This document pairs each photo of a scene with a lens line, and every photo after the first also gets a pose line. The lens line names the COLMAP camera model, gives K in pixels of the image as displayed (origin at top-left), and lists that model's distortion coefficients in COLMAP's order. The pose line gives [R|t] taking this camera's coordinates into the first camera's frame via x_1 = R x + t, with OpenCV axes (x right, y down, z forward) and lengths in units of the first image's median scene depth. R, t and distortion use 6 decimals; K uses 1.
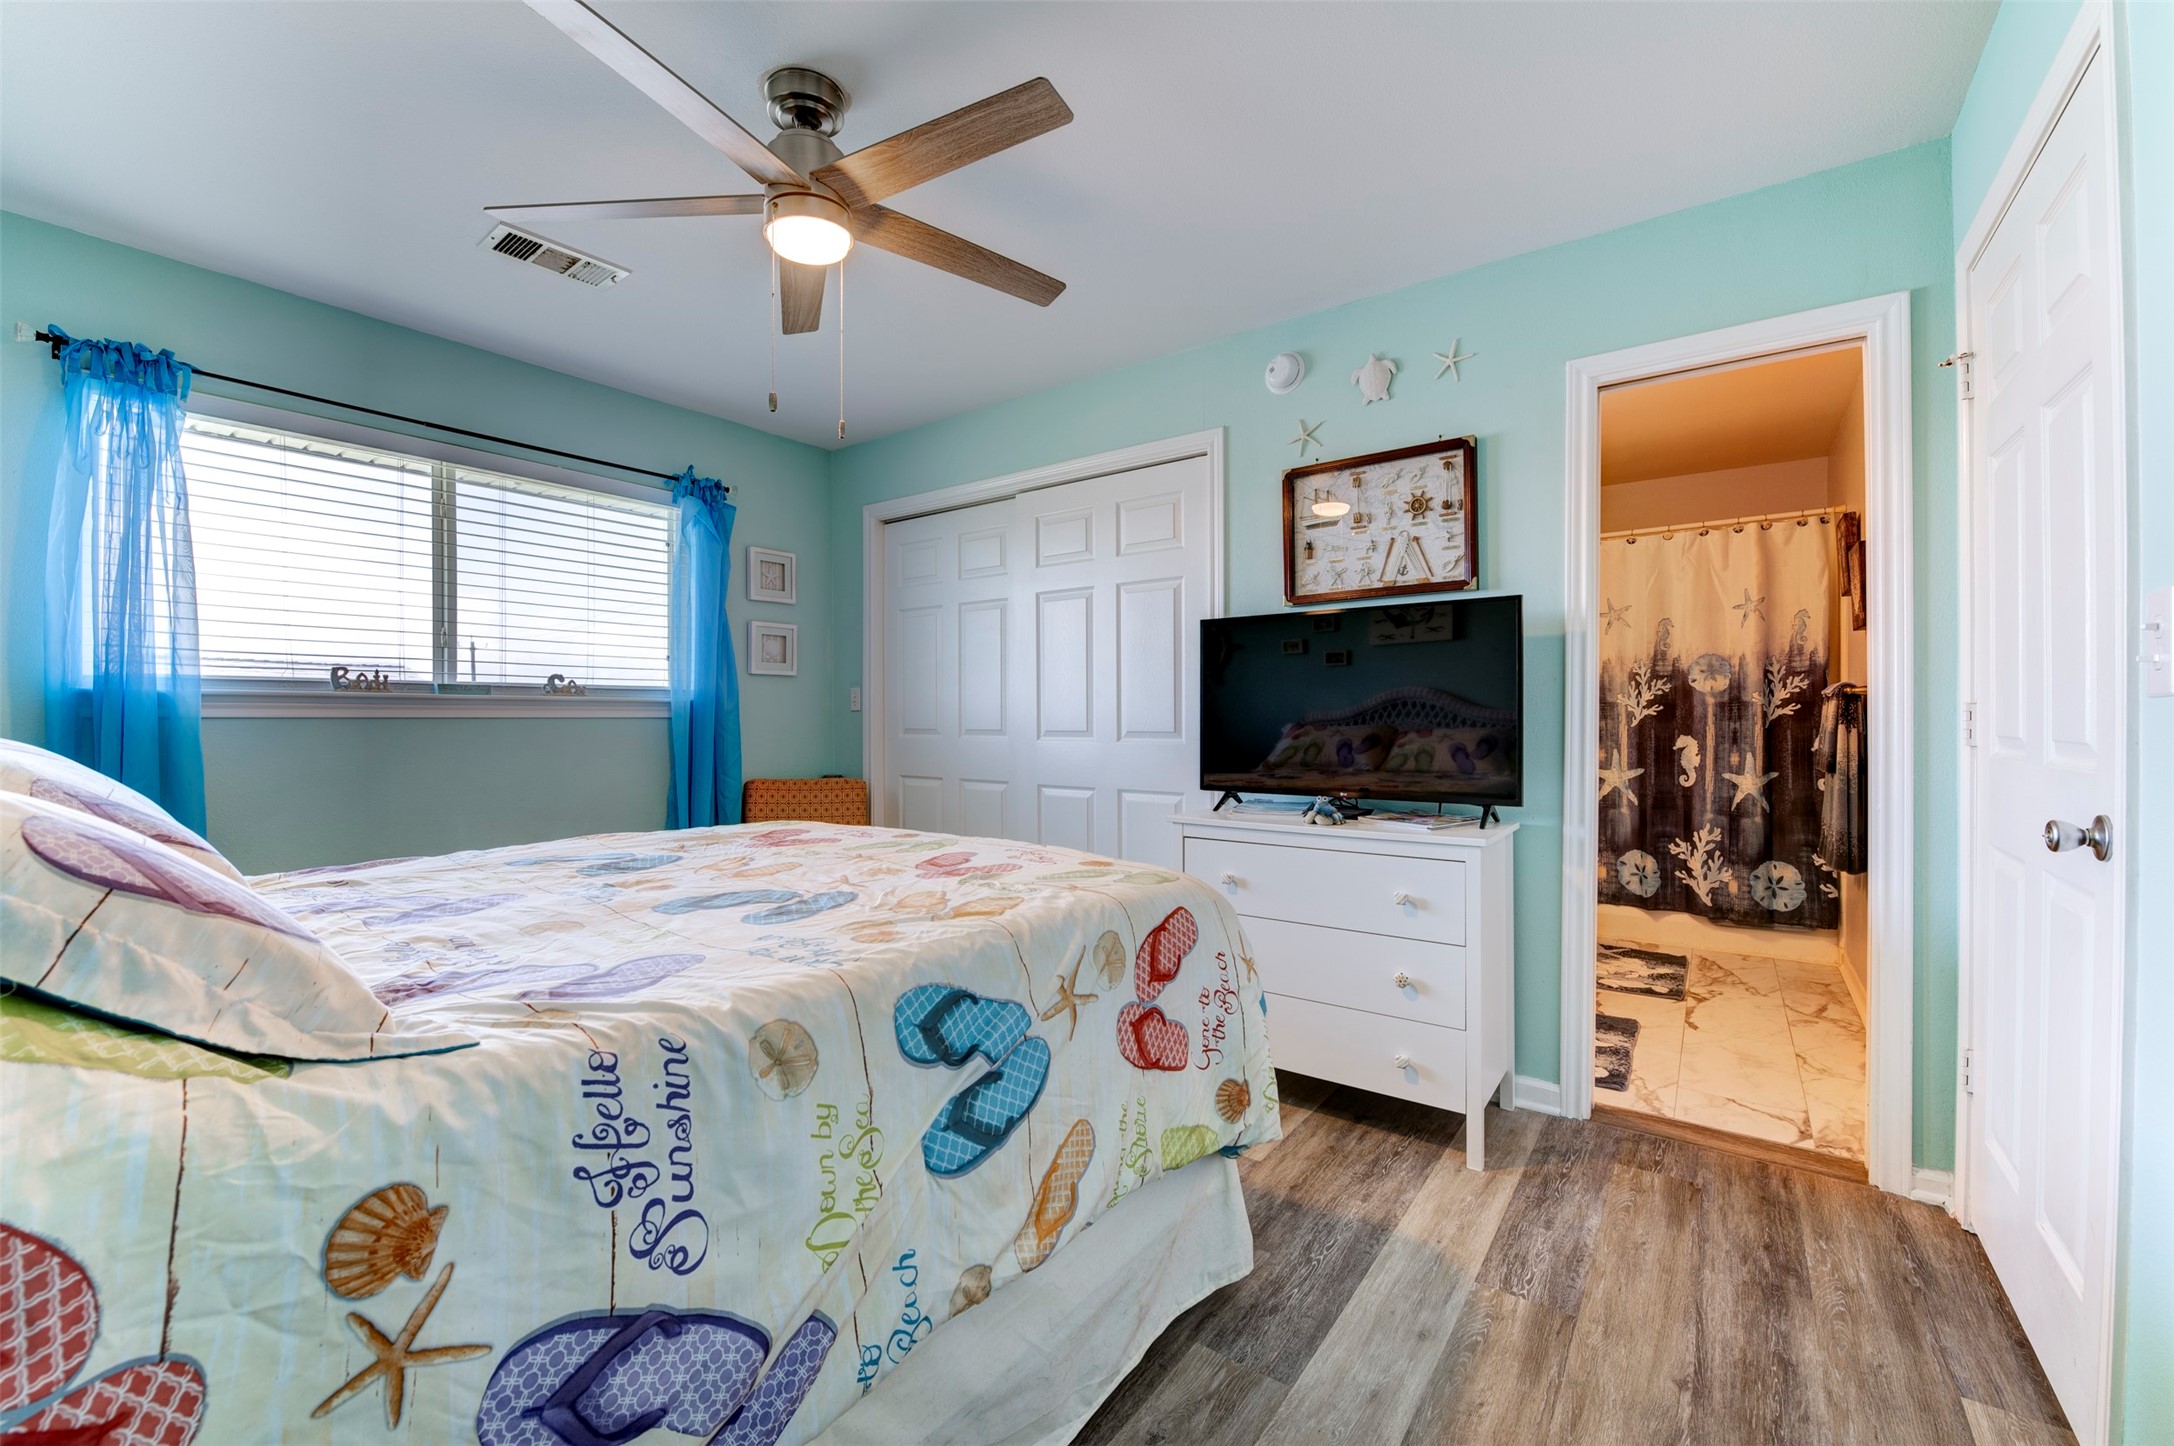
lens RADIAL K [[869.0, 0, 1090.6], [0, 869.0, 717.8], [0, 0, 1]] dist [-0.020346, -0.000550]
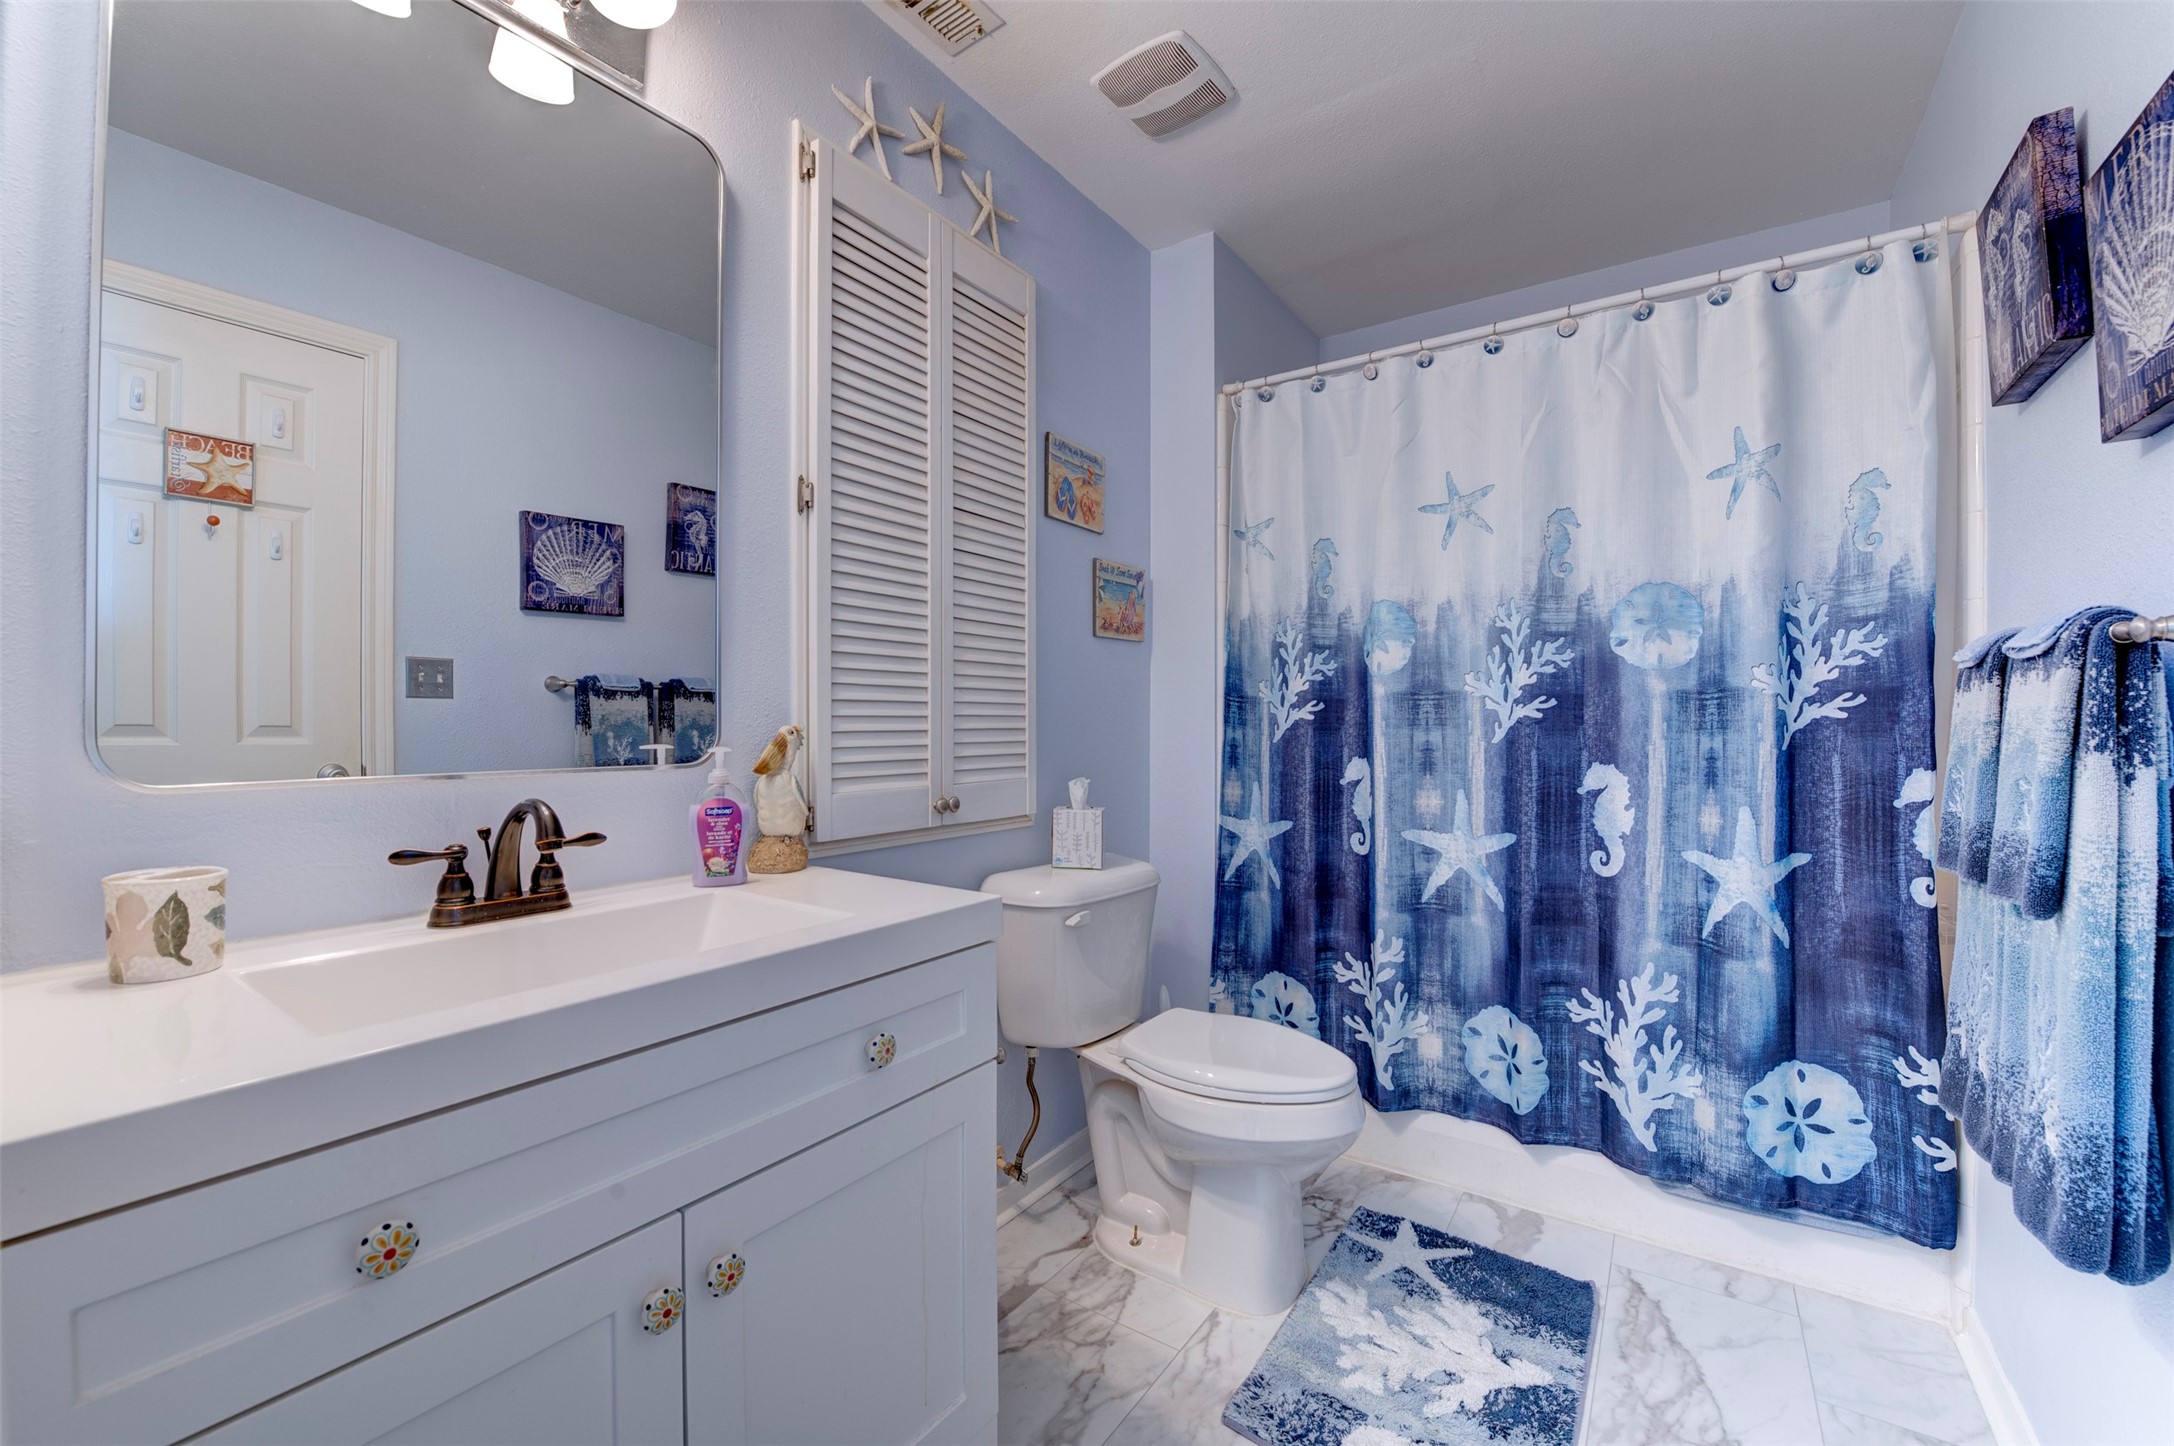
lens RADIAL K [[869.0, 0, 1091.7], [0, 869.0, 716.4], [0, 0, 1]] dist [-0.020346, -0.000550]
pose [[0.999517, 0.008106, 0.029997, 0.411086], [-0.007944, 0.999953, -0.005539, 0.000101], [-0.030041, 0.005298, 0.999535, 0.557916]]
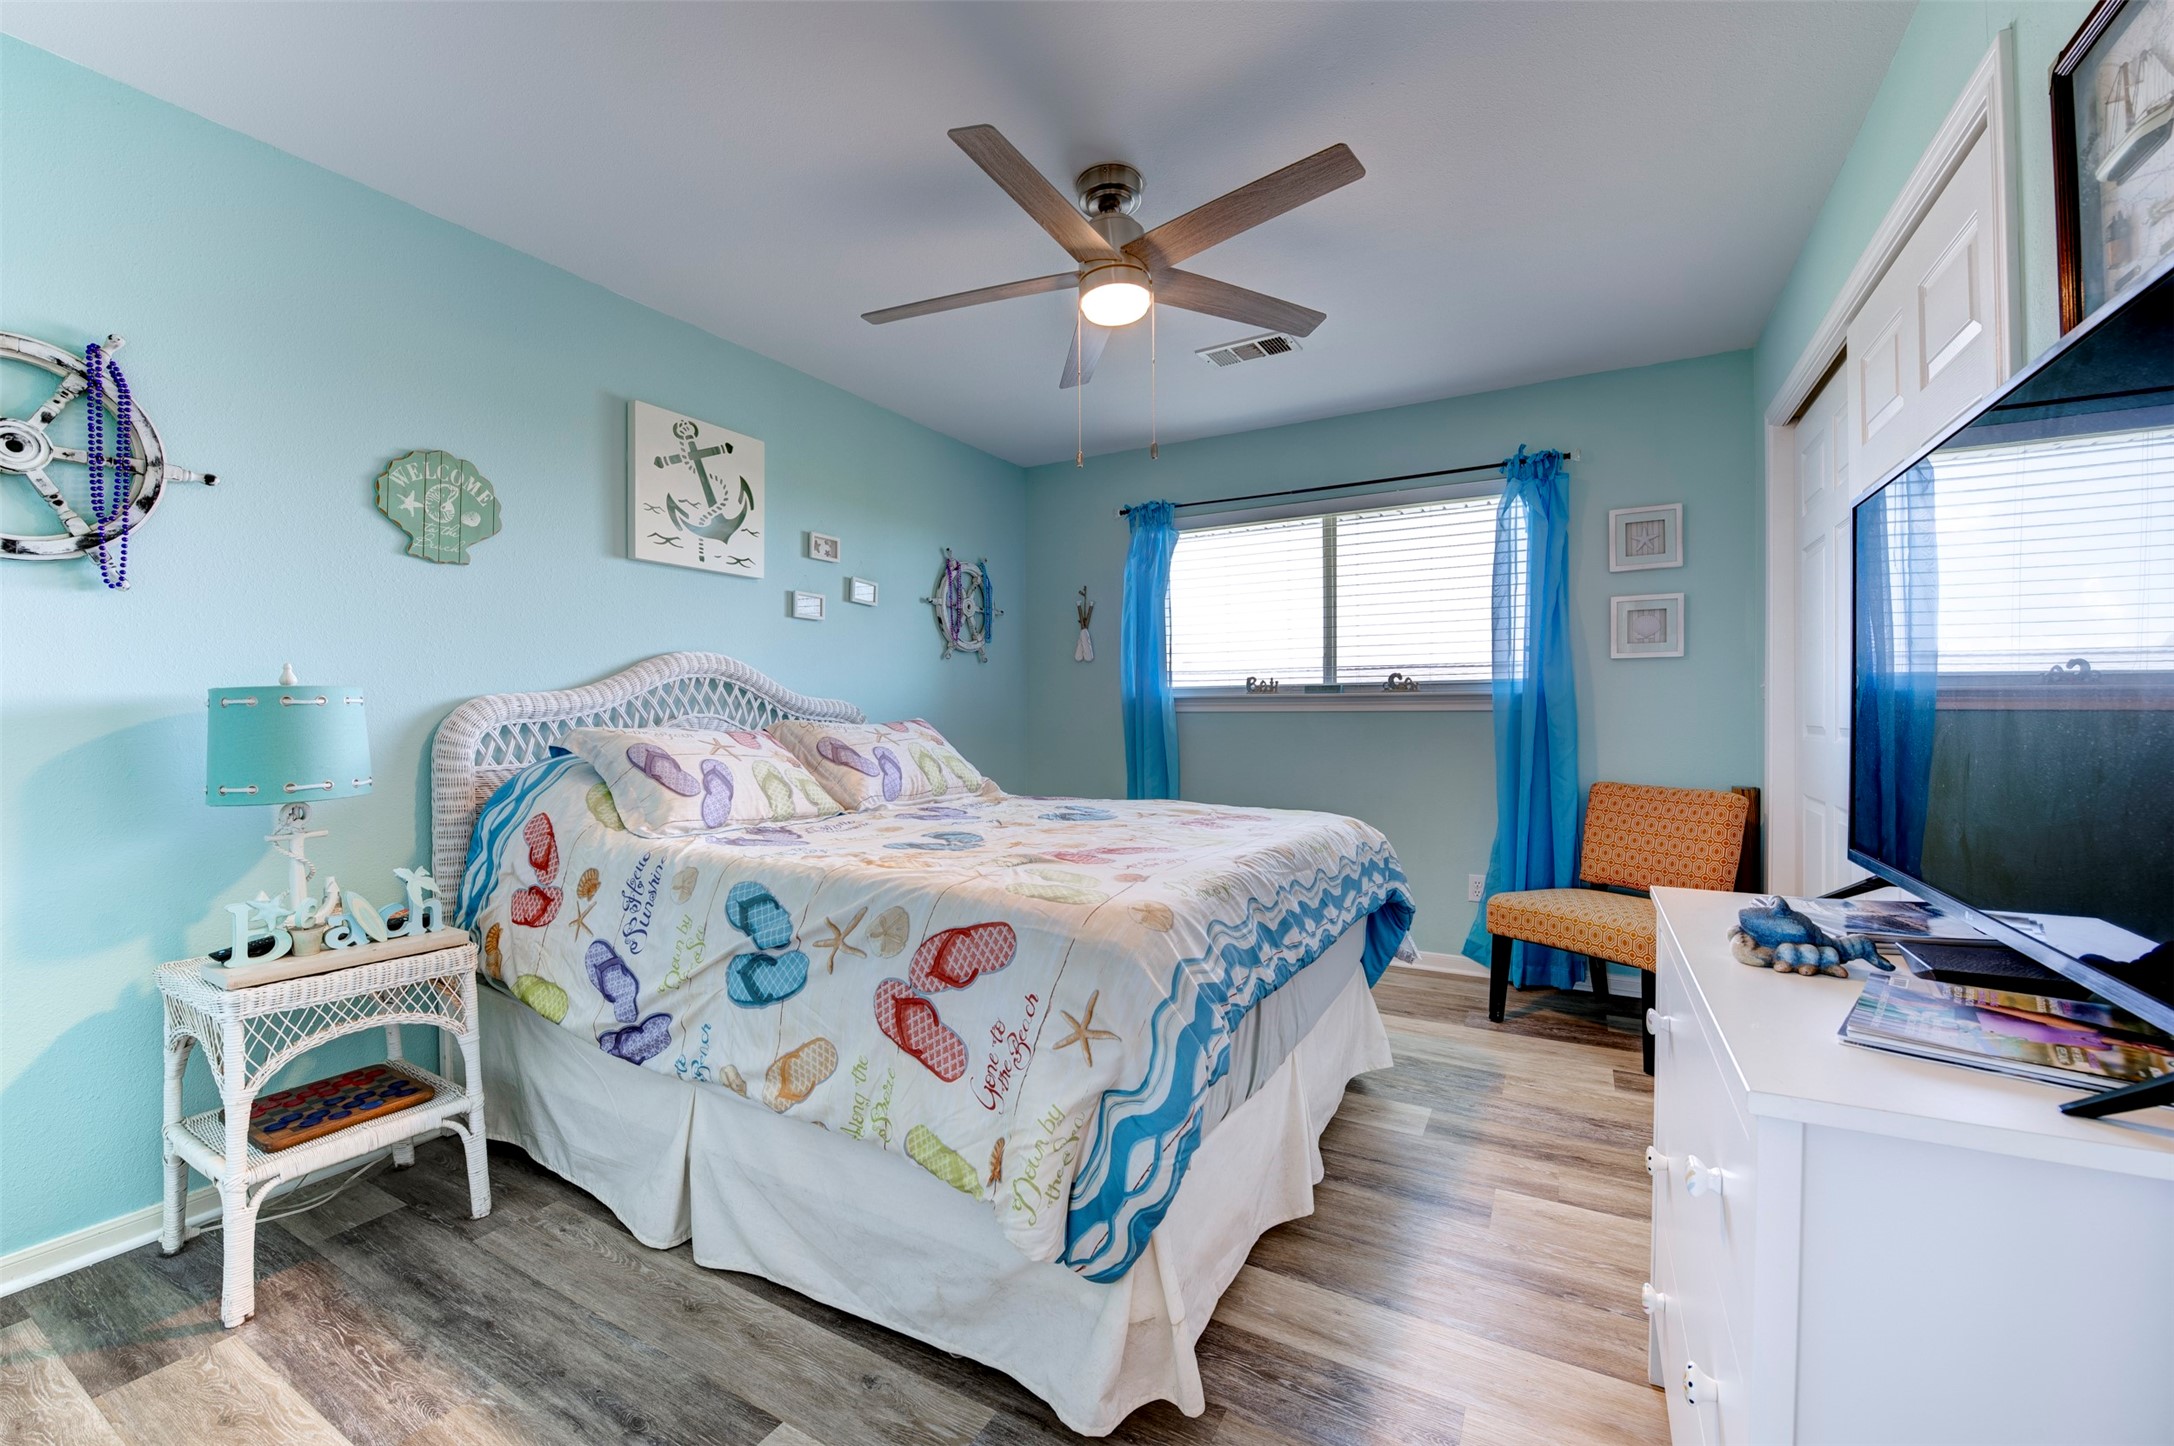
lens RADIAL K [[869.0, 0, 1090.8], [0, 869.0, 719.3], [0, 0, 1]] dist [-0.020346, -0.000550]
pose [[0.122933, 0.006556, -0.992393, 1.368394], [0.003827, 0.999968, 0.007080, 0.002815], [0.992408, -0.004669, 0.122904, 1.339081]]
